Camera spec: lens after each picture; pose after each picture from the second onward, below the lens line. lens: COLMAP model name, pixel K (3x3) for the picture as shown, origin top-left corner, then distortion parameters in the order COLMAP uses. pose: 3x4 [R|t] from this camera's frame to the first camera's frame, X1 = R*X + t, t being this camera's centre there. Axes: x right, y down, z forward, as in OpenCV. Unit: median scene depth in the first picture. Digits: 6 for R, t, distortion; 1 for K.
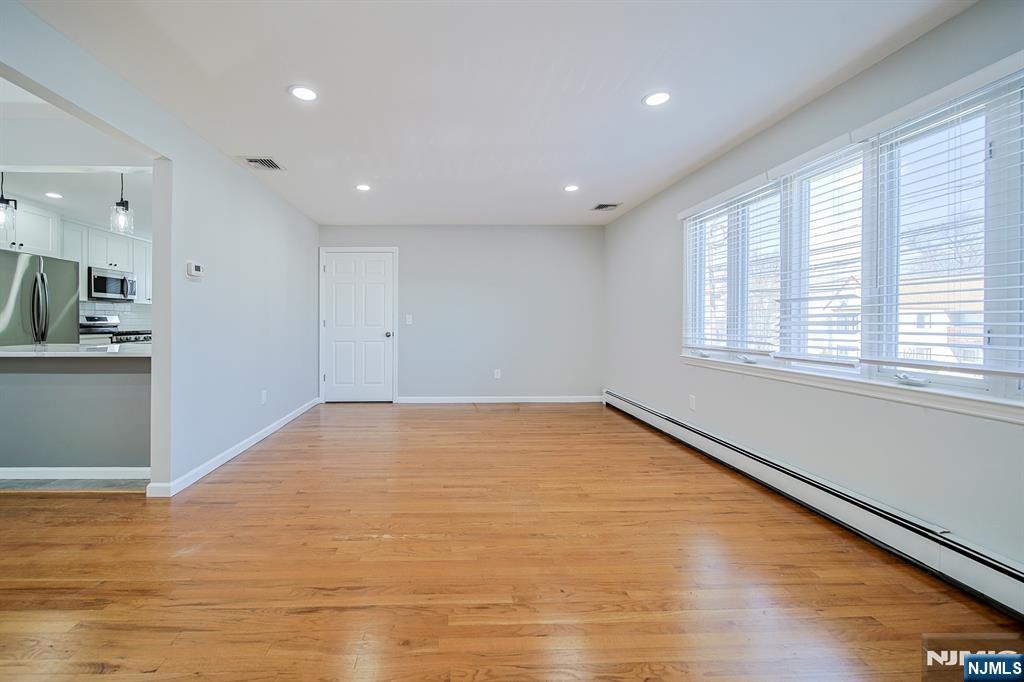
lens RADIAL K [[397.9, 0, 442.7], [0, 397.9, 321.5], [0, 0, 1]] dist [-0.001481, -0.000134]
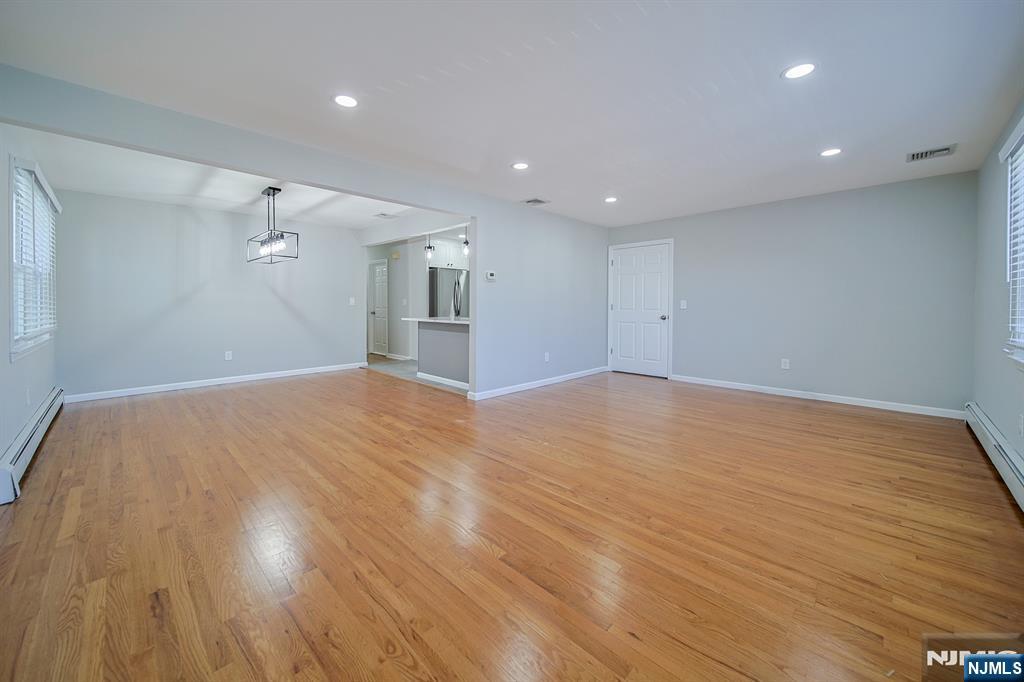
lens RADIAL K [[374.1, 0, 506.7], [0, 374.1, 307.2], [0, 0, 1]] dist [-0.000752, -0.000122]
pose [[0.703741, 0.005208, -0.710437, 0.591789], [-0.003415, 0.999986, 0.003947, 0.001273], [0.710448, -0.000352, 0.703749, -0.105058]]
